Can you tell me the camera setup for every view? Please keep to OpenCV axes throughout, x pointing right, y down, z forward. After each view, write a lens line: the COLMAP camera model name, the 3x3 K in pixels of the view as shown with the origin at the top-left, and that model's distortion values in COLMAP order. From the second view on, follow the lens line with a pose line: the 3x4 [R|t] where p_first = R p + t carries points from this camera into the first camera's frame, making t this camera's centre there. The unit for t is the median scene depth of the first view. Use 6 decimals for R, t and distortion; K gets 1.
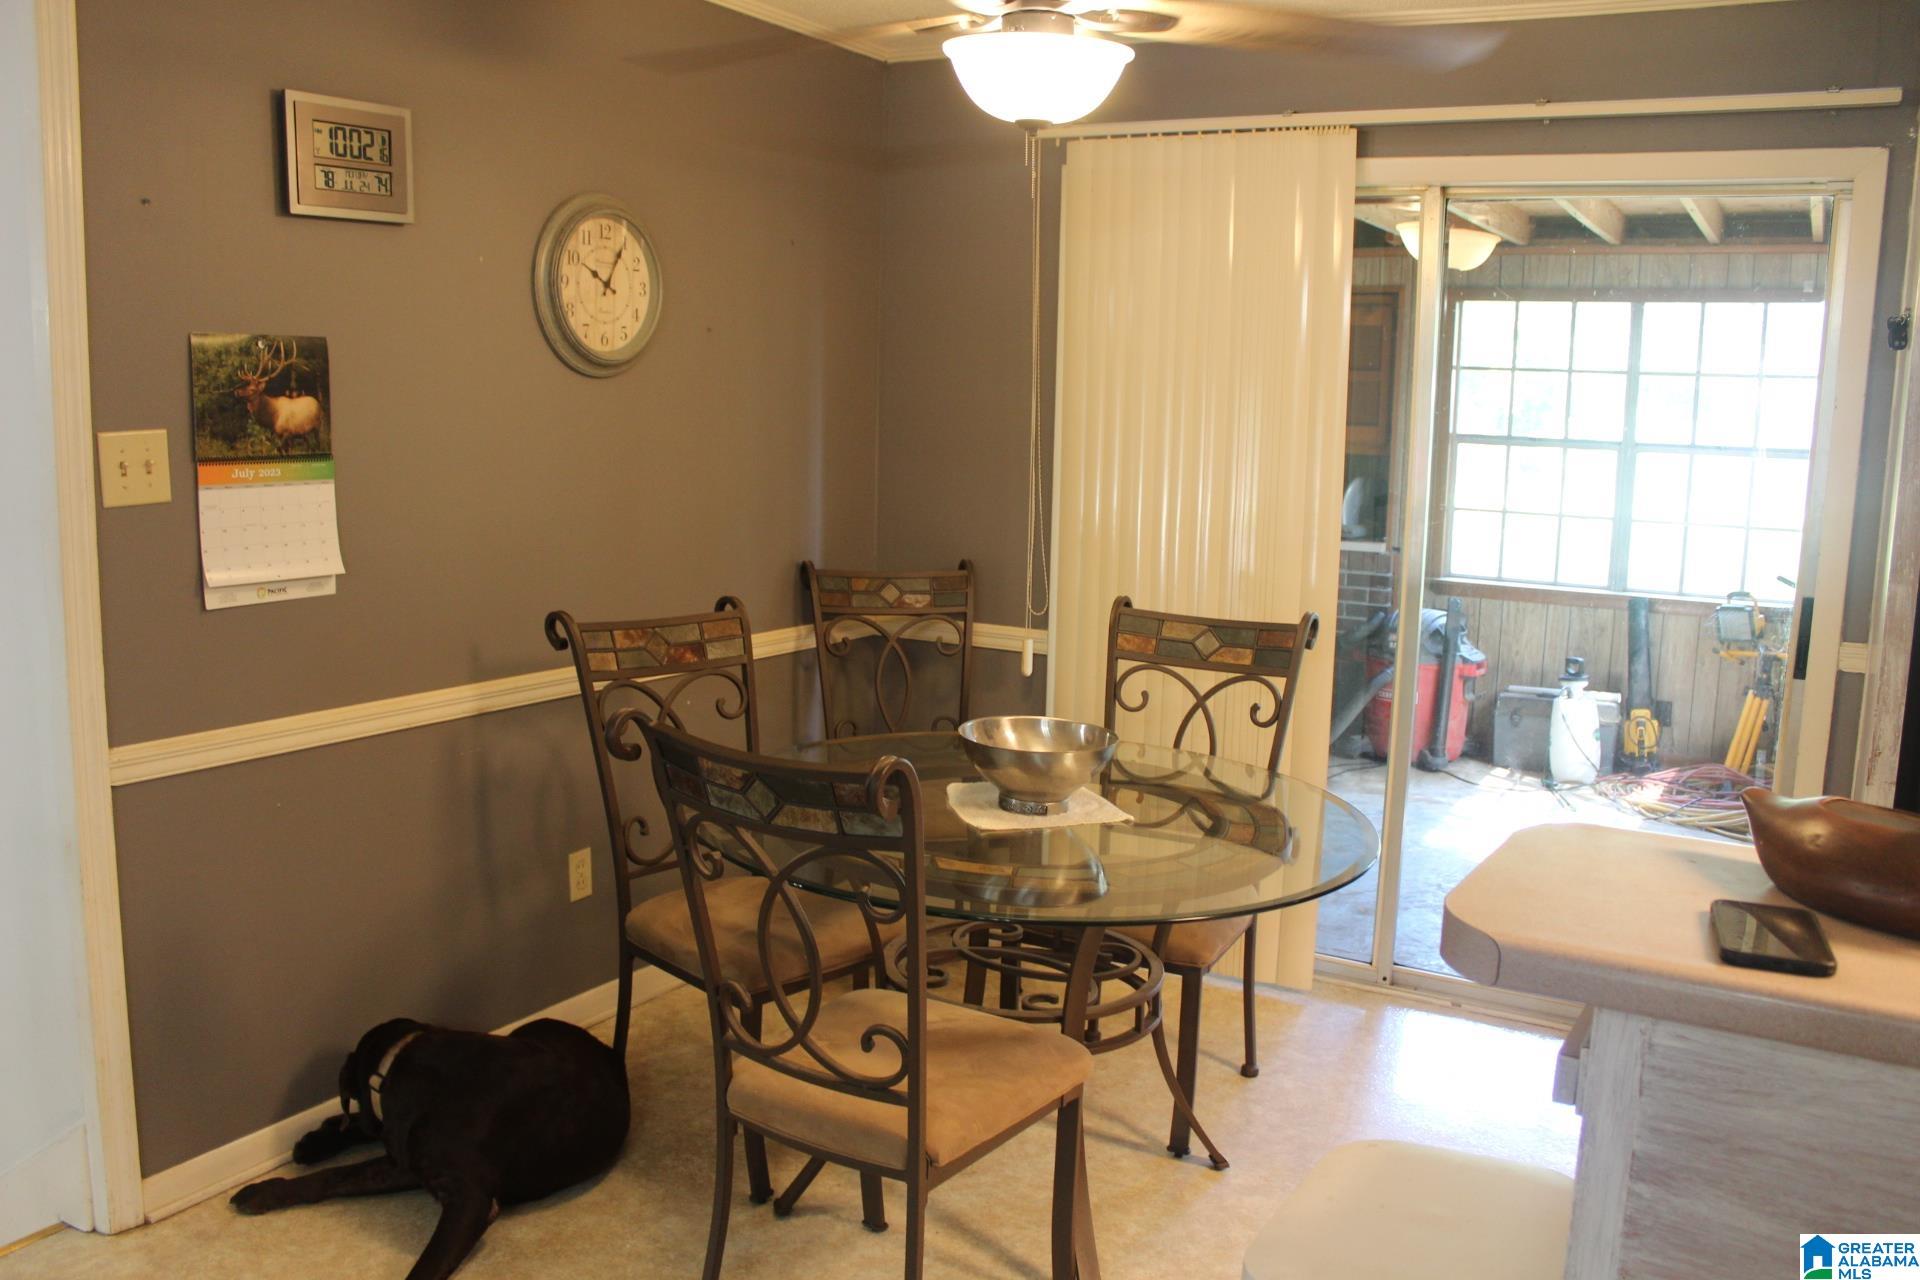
lens RADIAL K [[1579.2, 0, 965.8], [0, 1579.2, 646.4], [0, 0, 1]] dist [-0.130793, 0.033955]
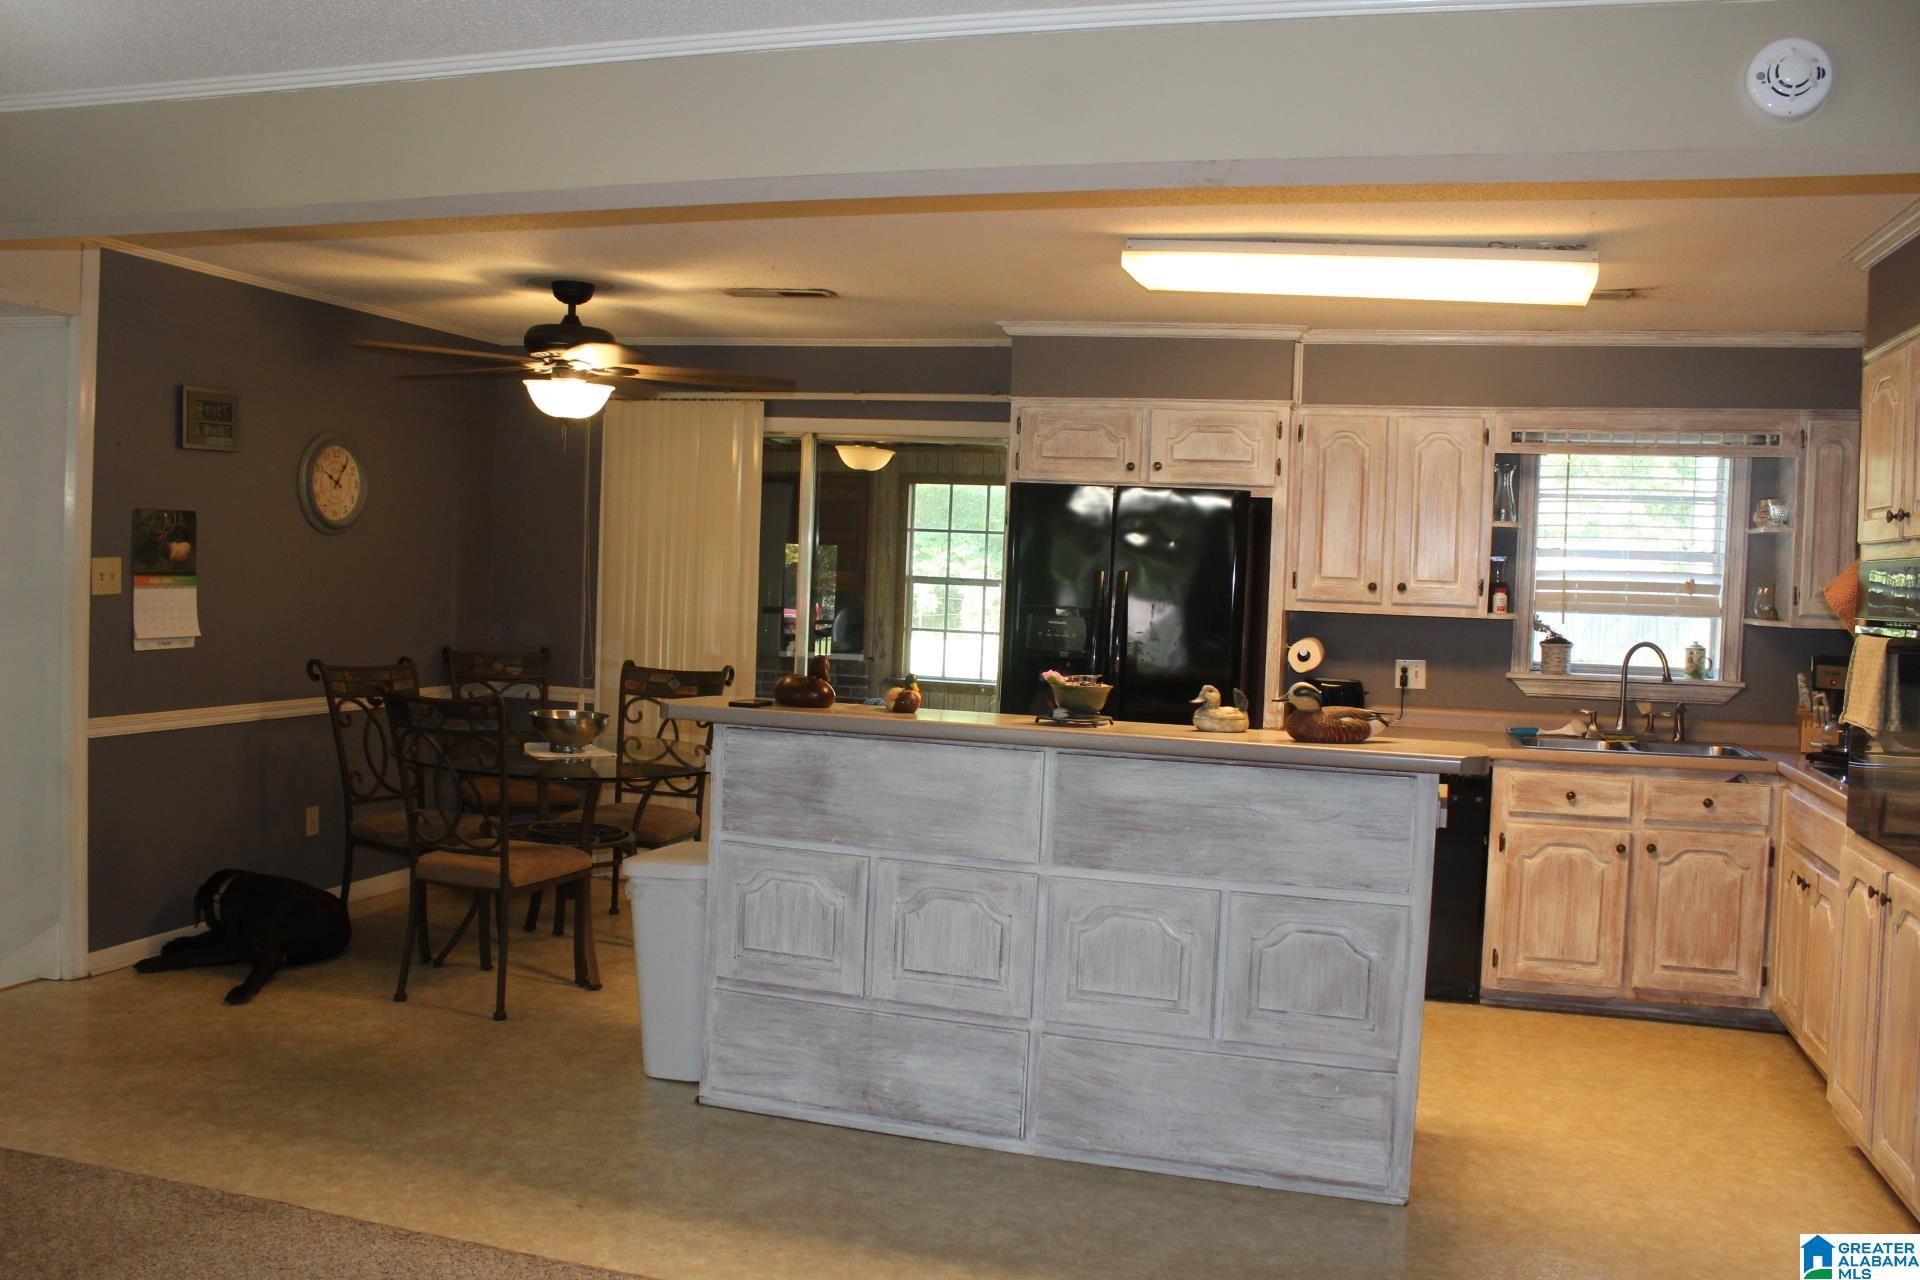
lens RADIAL K [[1579.2, 0, 948.0], [0, 1579.2, 643.7], [0, 0, 1]] dist [-0.130793, 0.033955]
pose [[0.974593, 0.002187, 0.223971, 0.065153], [0.019957, 0.995127, -0.096559, 0.160107], [-0.223091, 0.098575, 0.969801, -1.007564]]
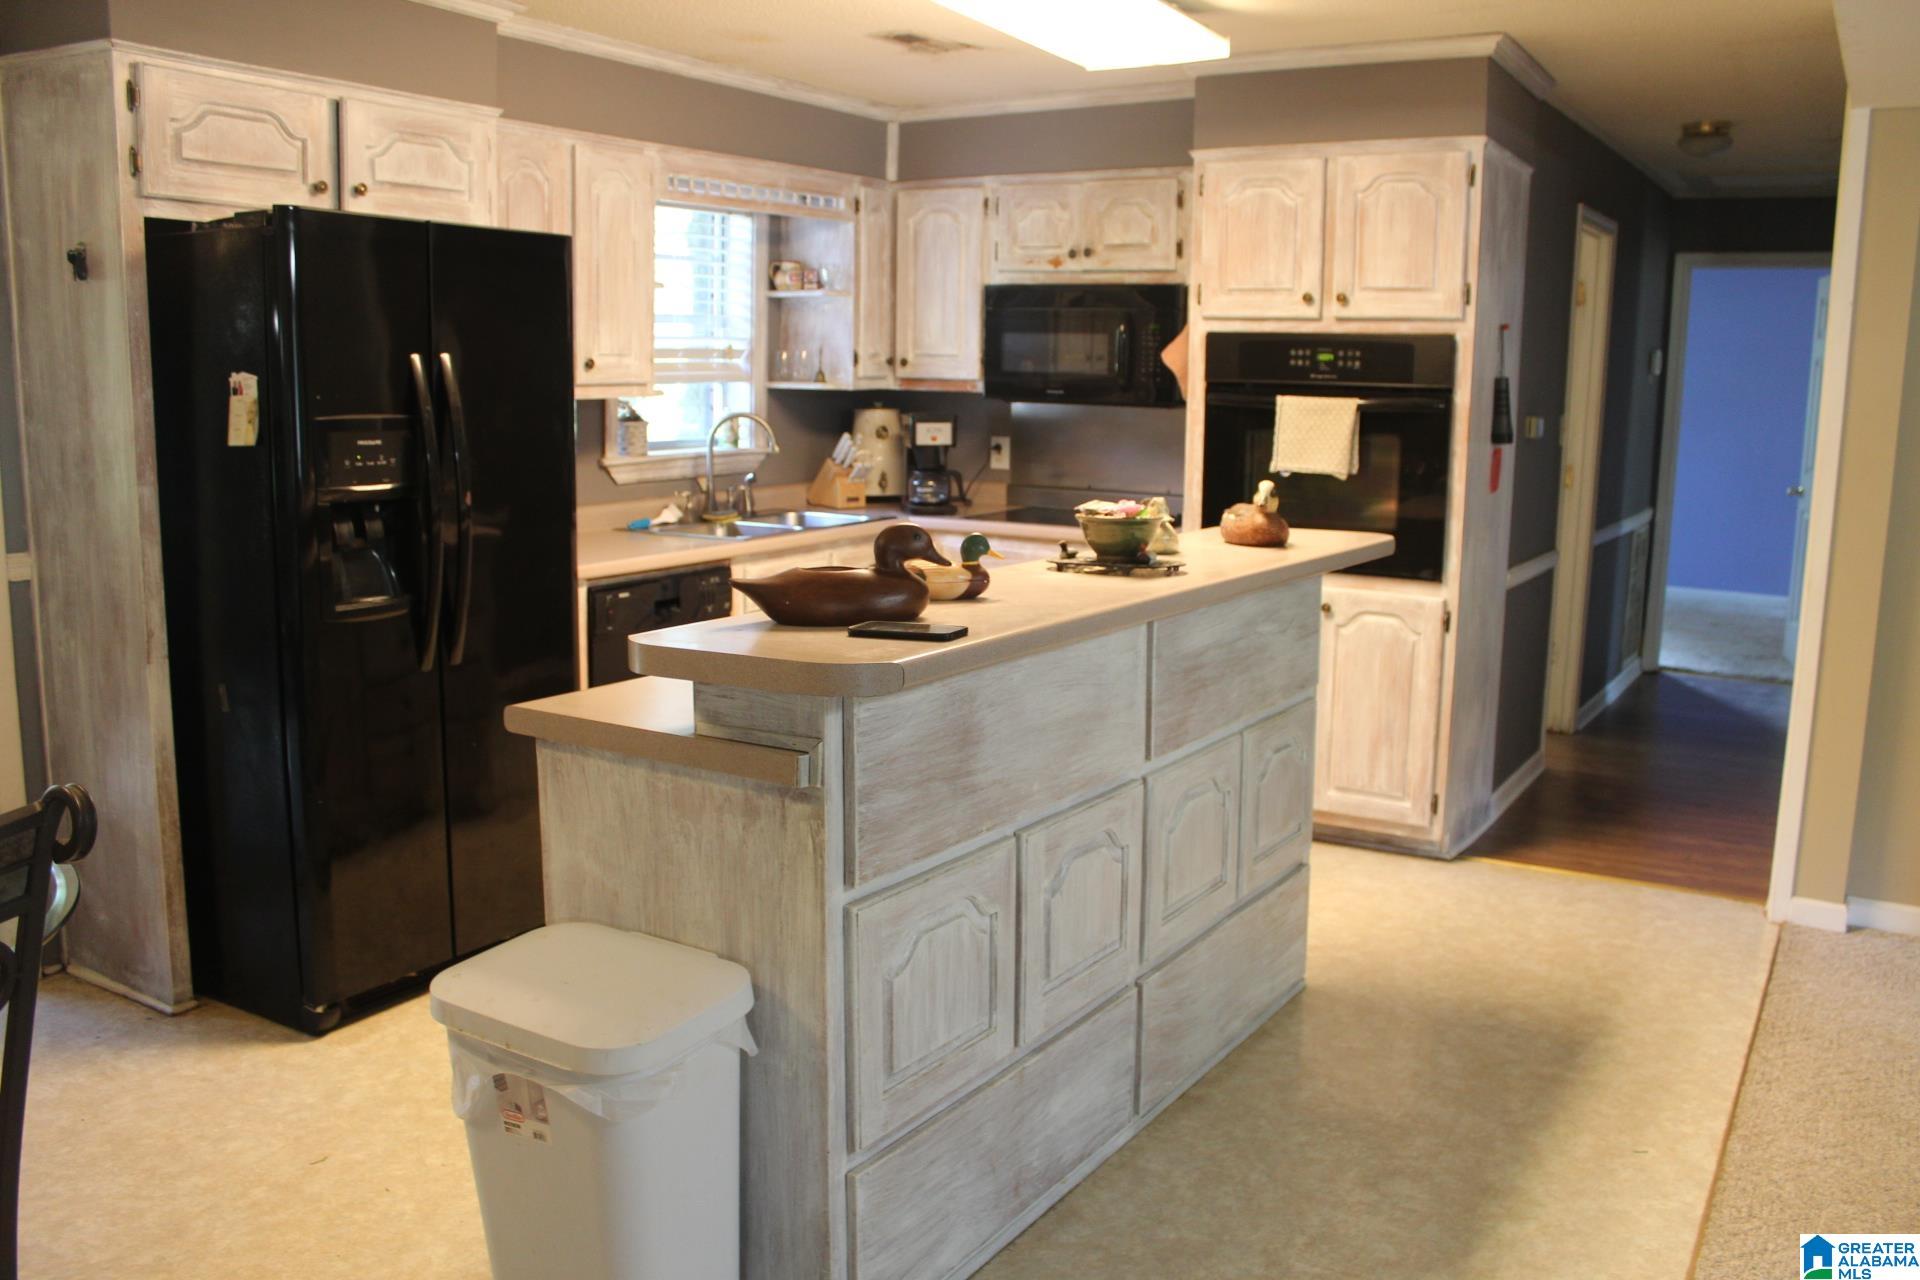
lens RADIAL K [[1579.2, 0, 958.1], [0, 1579.2, 636.5], [0, 0, 1]] dist [-0.130793, 0.033955]
pose [[0.032422, -0.188749, 0.981490, -0.707475], [0.142033, 0.972910, 0.182407, -0.126479], [-0.989331, 0.133490, 0.058352, 0.783785]]
